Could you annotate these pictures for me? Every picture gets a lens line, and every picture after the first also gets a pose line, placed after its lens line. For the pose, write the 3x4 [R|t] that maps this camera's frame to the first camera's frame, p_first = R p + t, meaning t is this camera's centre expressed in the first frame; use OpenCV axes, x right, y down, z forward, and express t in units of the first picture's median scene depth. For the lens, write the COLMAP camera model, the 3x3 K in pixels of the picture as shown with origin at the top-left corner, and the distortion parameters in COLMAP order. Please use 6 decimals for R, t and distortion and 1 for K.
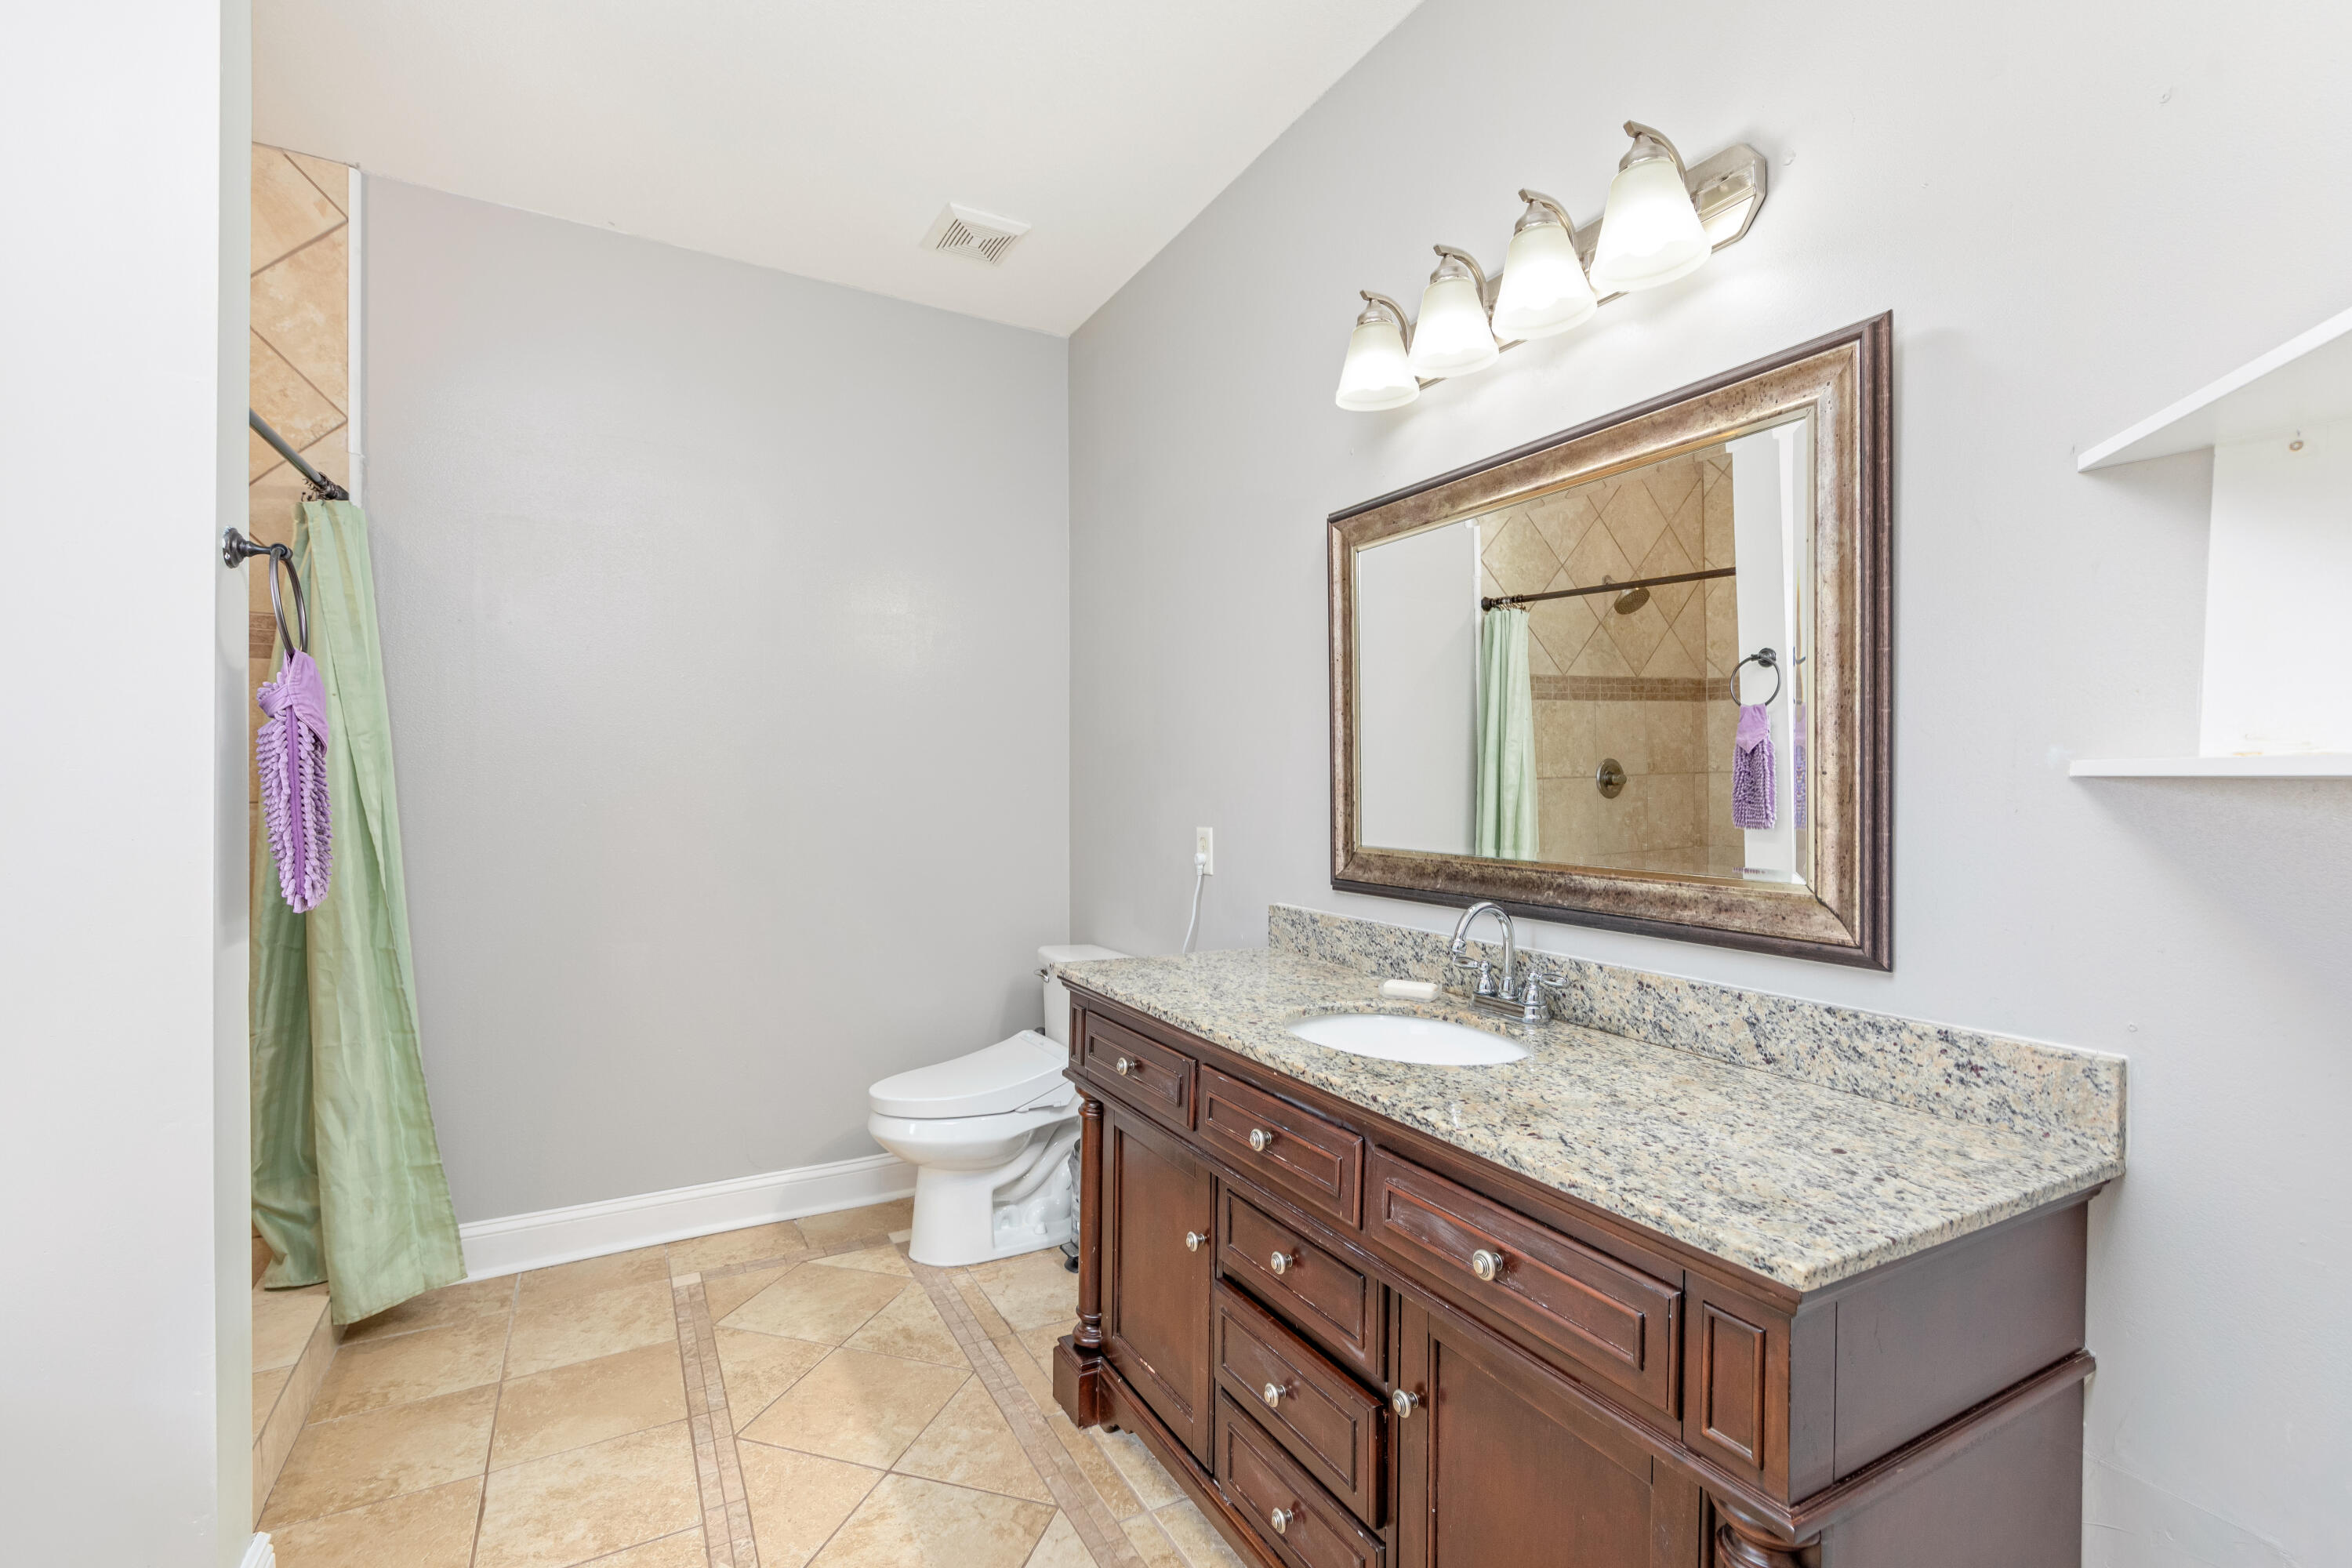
lens RADIAL K [[1045.2, 0, 1176.0], [0, 1045.2, 784.0], [0, 0, 1]] dist [-0.001625, -0.000547]
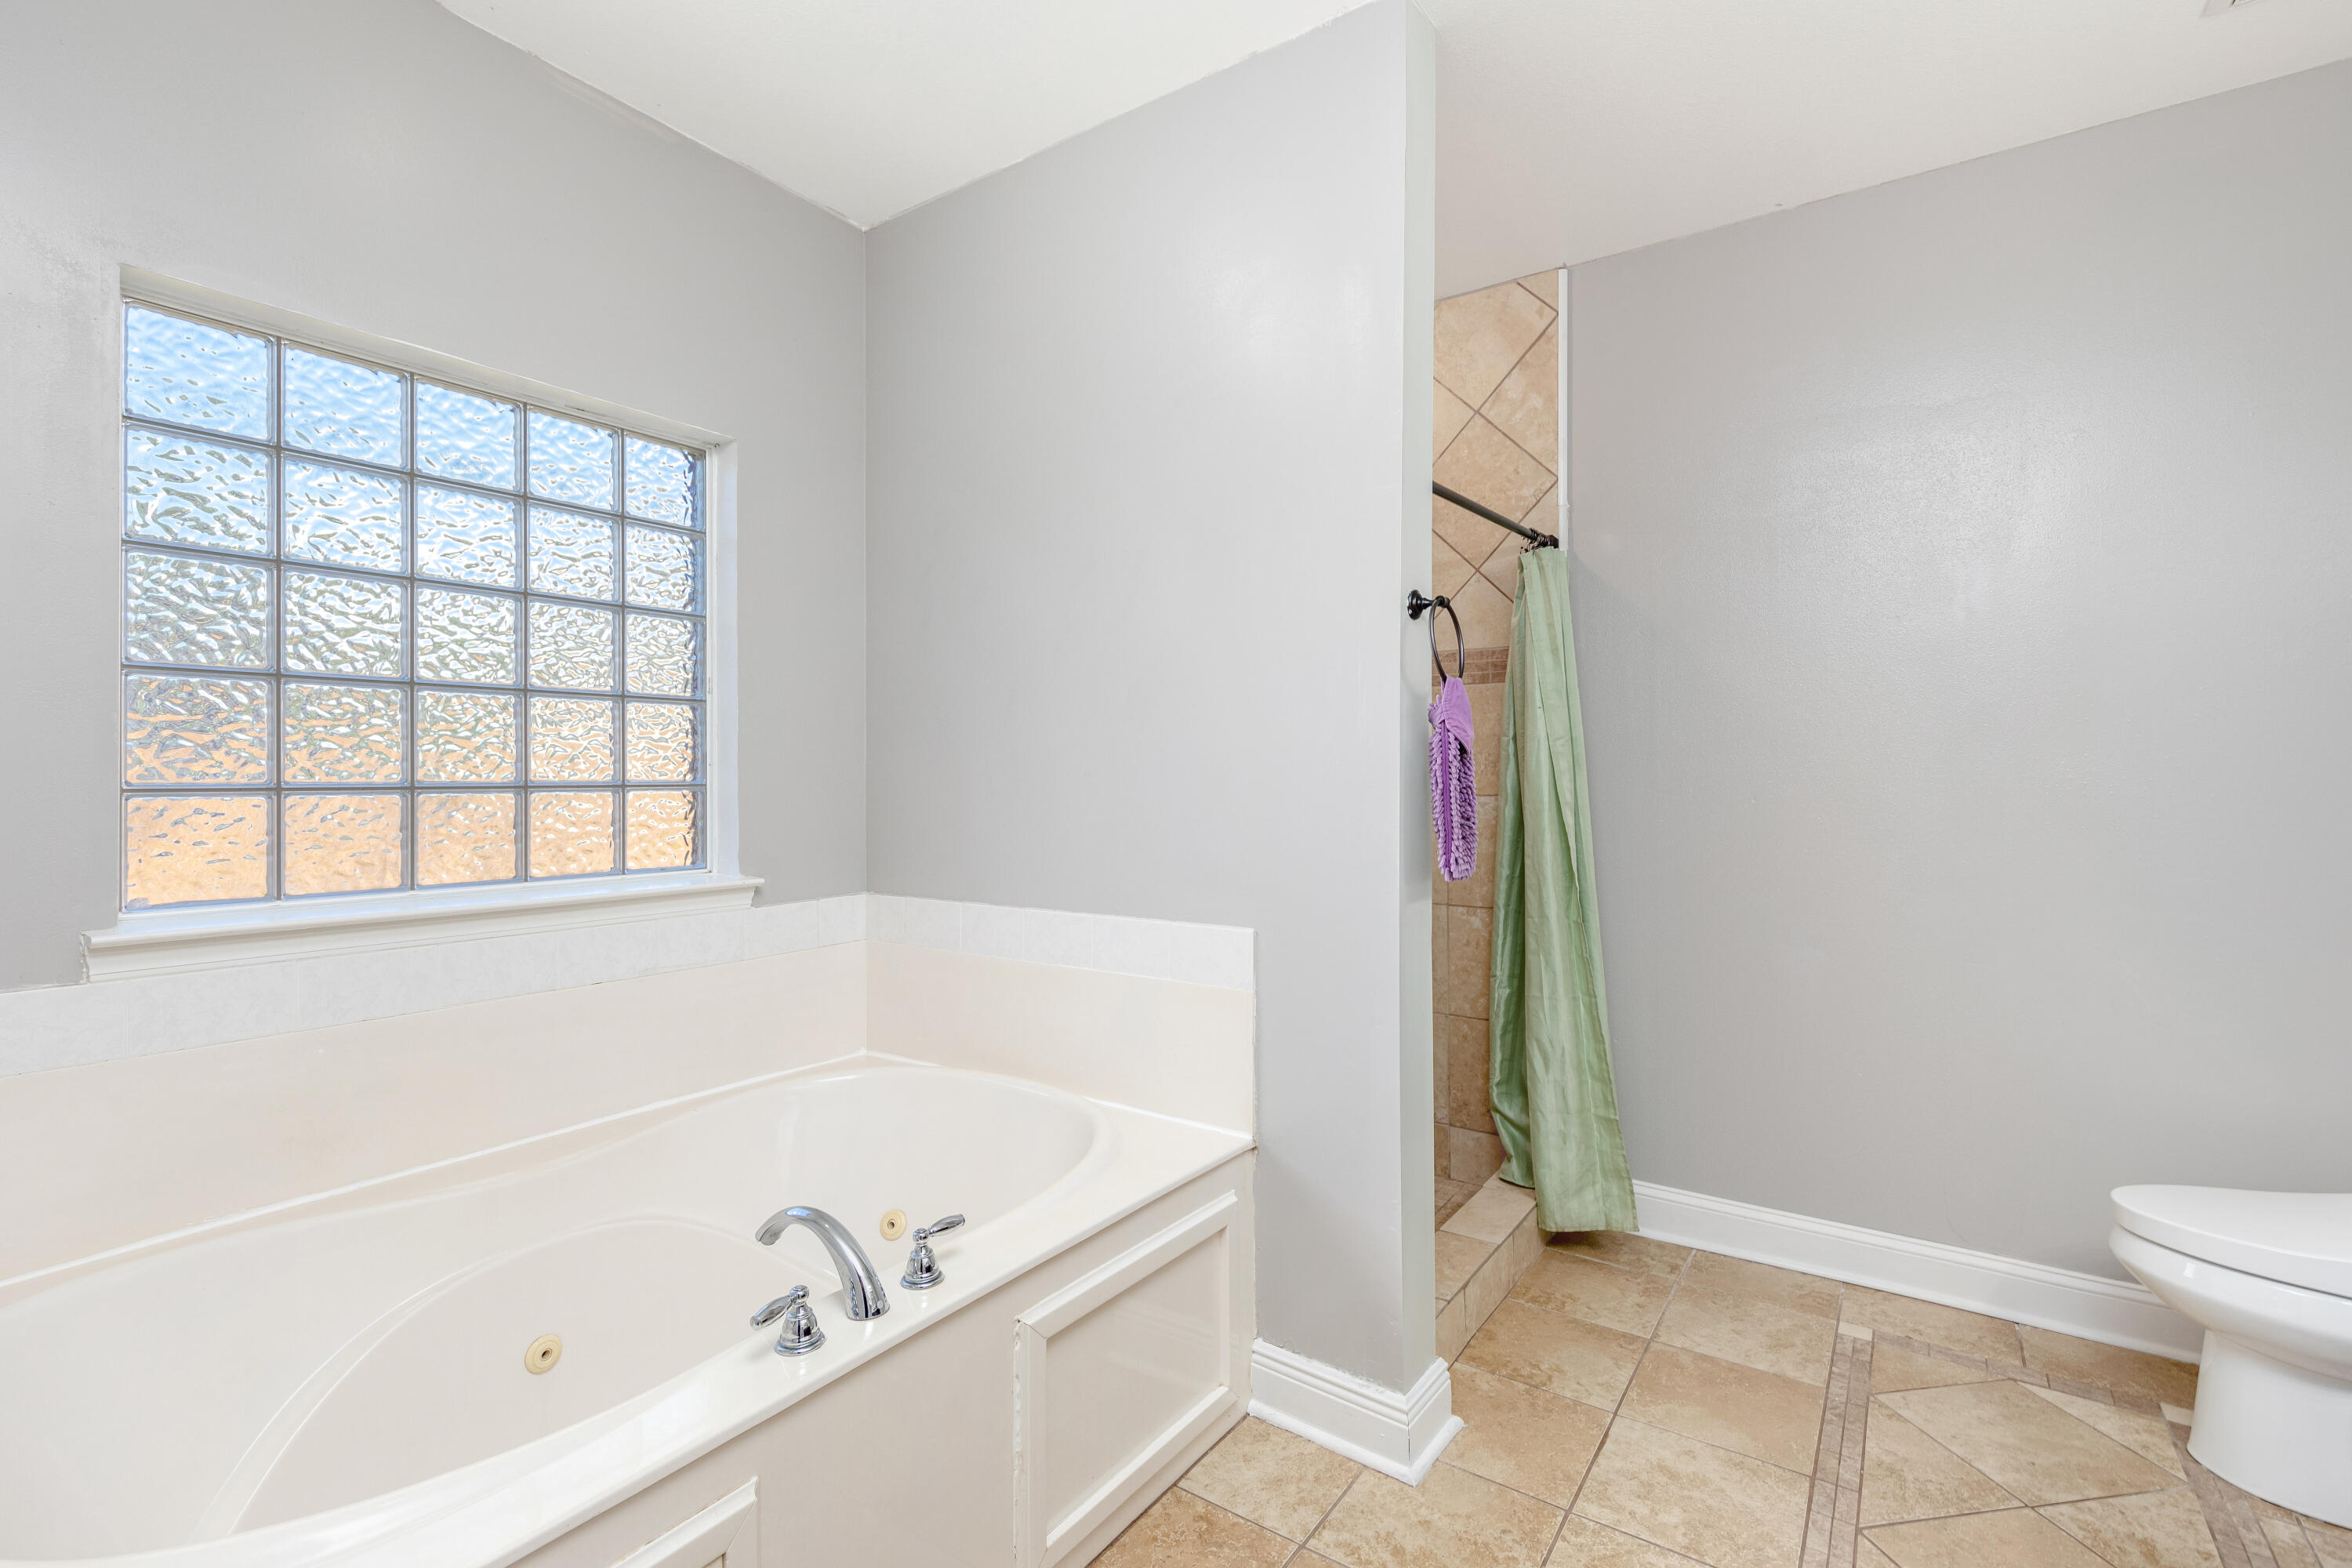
lens RADIAL K [[1042.1, 0, 1187.3], [0, 1042.1, 768.7], [0, 0, 1]] dist [0.002139, 0.000230]
pose [[0.441037, -0.009651, -0.897437, 0.101904], [-0.001045, 0.999936, -0.011267, -0.000238], [0.897488, 0.005907, 0.440999, 0.092201]]
